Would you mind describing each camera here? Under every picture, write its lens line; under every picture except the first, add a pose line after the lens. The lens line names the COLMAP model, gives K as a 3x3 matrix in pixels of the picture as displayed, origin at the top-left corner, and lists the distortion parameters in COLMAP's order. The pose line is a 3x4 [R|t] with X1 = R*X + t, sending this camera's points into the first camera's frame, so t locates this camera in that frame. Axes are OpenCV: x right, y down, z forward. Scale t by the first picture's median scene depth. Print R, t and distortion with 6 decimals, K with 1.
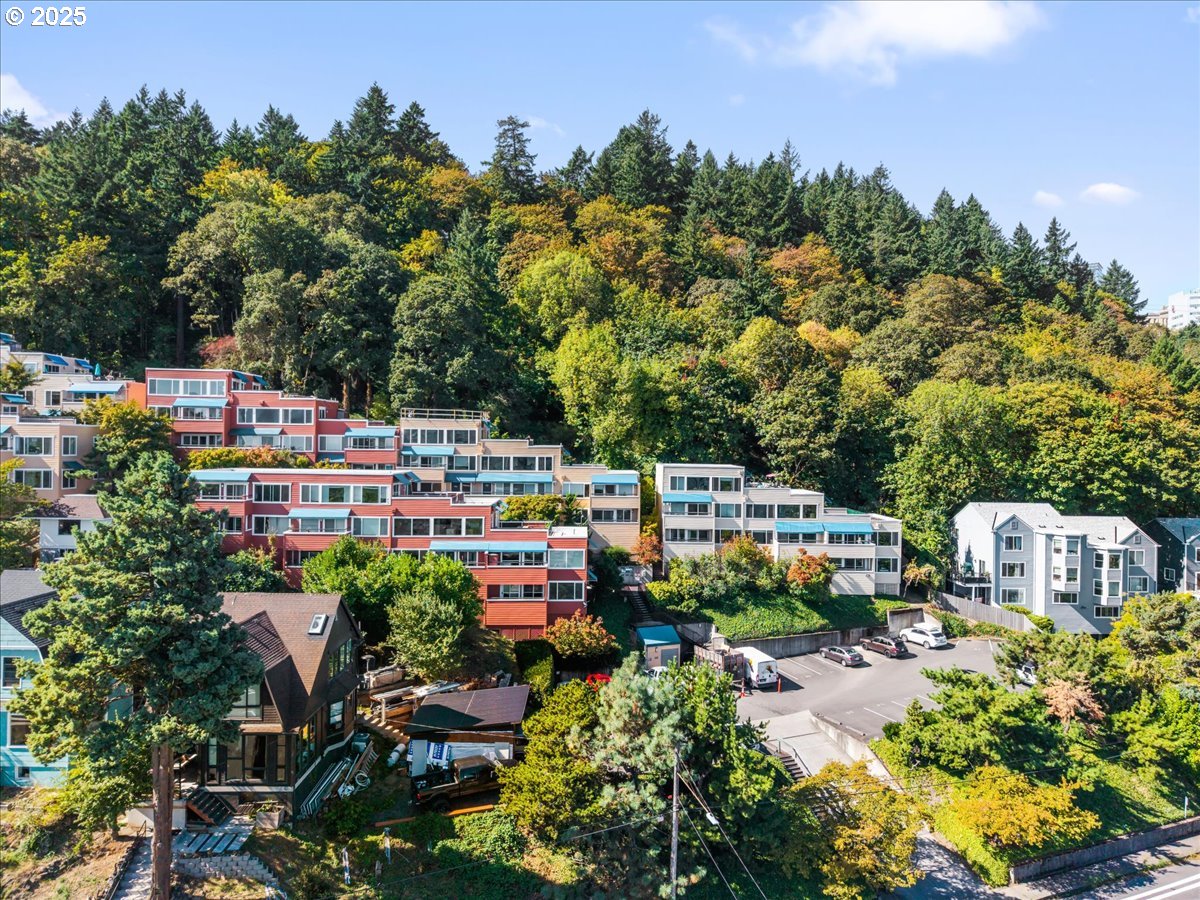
lens RADIAL K [[755.8, 0, 600.0], [0, 755.8, 450.0], [0, 0, 1]] dist [0.048133, -0.048594]
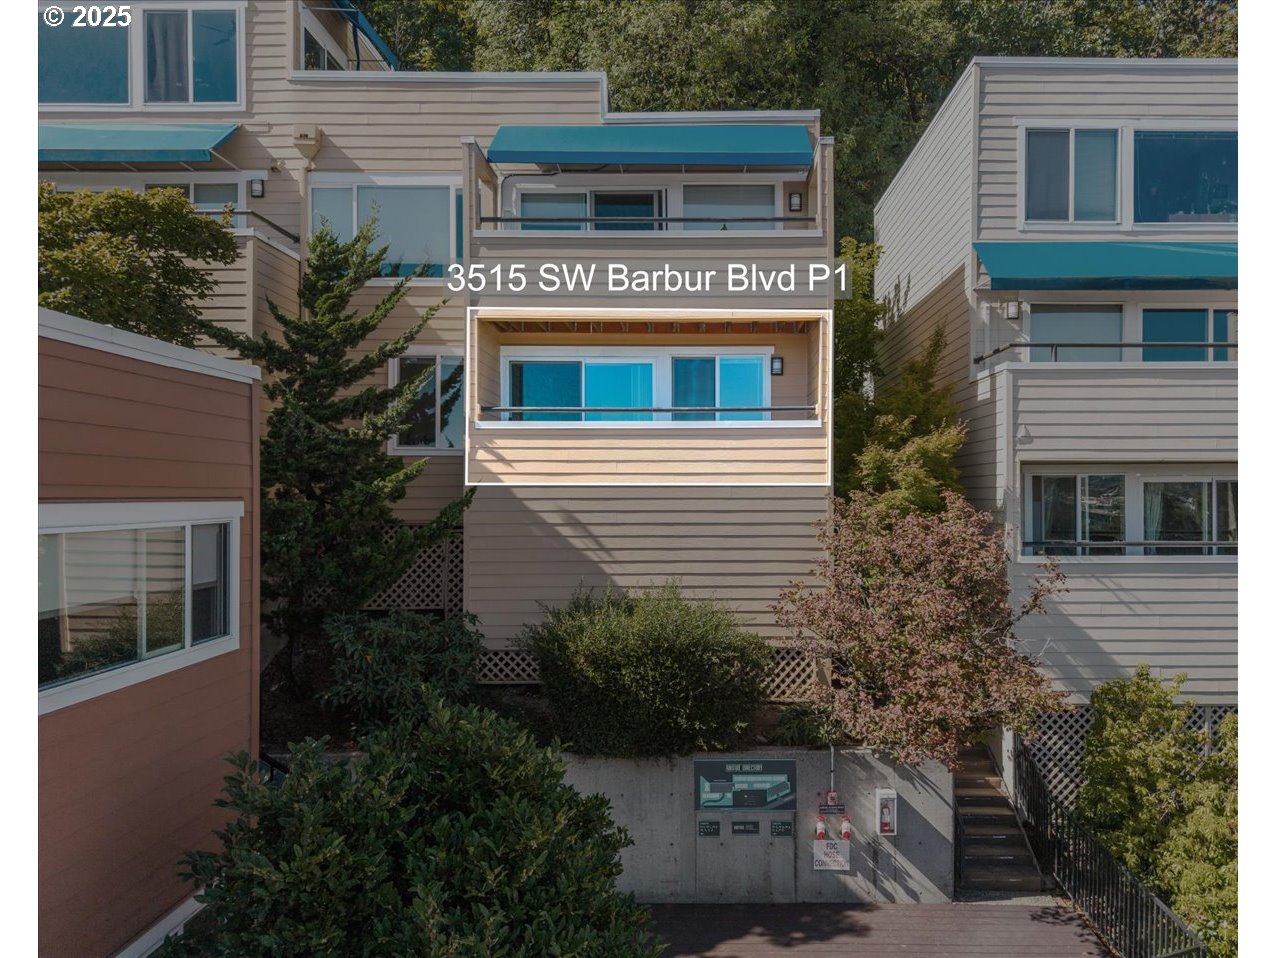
lens RADIAL K [[868.1, 0, 695.9], [0, 868.1, 489.0], [0, 0, 1]] dist [0.032487, -0.033699]
pose [[0.999392, -0.016960, -0.030479, 0.032165], [0.016538, 0.999765, -0.014037, 0.109967], [0.030710, 0.013525, 0.999437, 0.841949]]
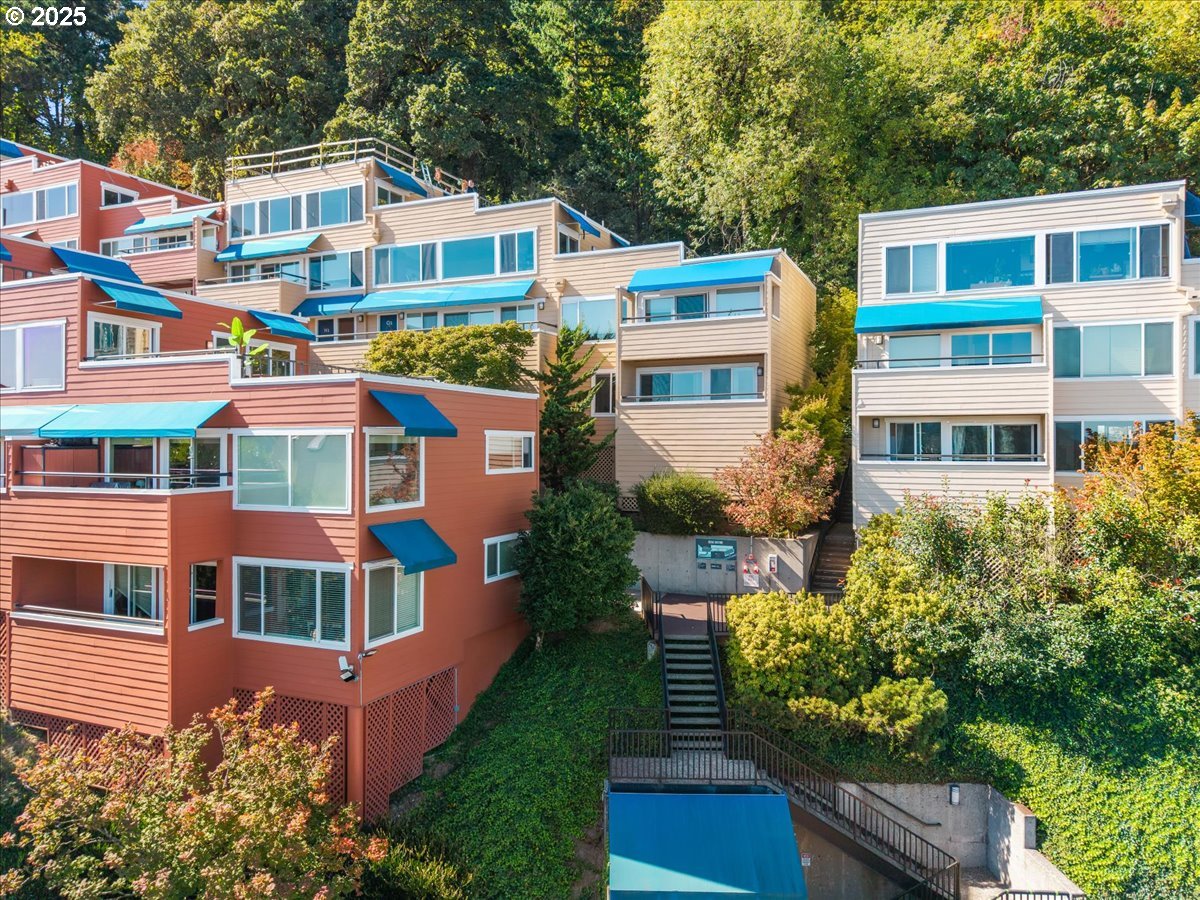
lens RADIAL K [[811.8, 0, 602.1], [0, 811.8, 446.6], [0, 0, 1]] dist [0.075743, -0.092871]
pose [[0.907629, -0.015113, -0.419502, 0.128995], [0.010888, 0.999863, -0.012464, 0.118364], [0.419633, 0.006746, 0.907669, 0.672211]]
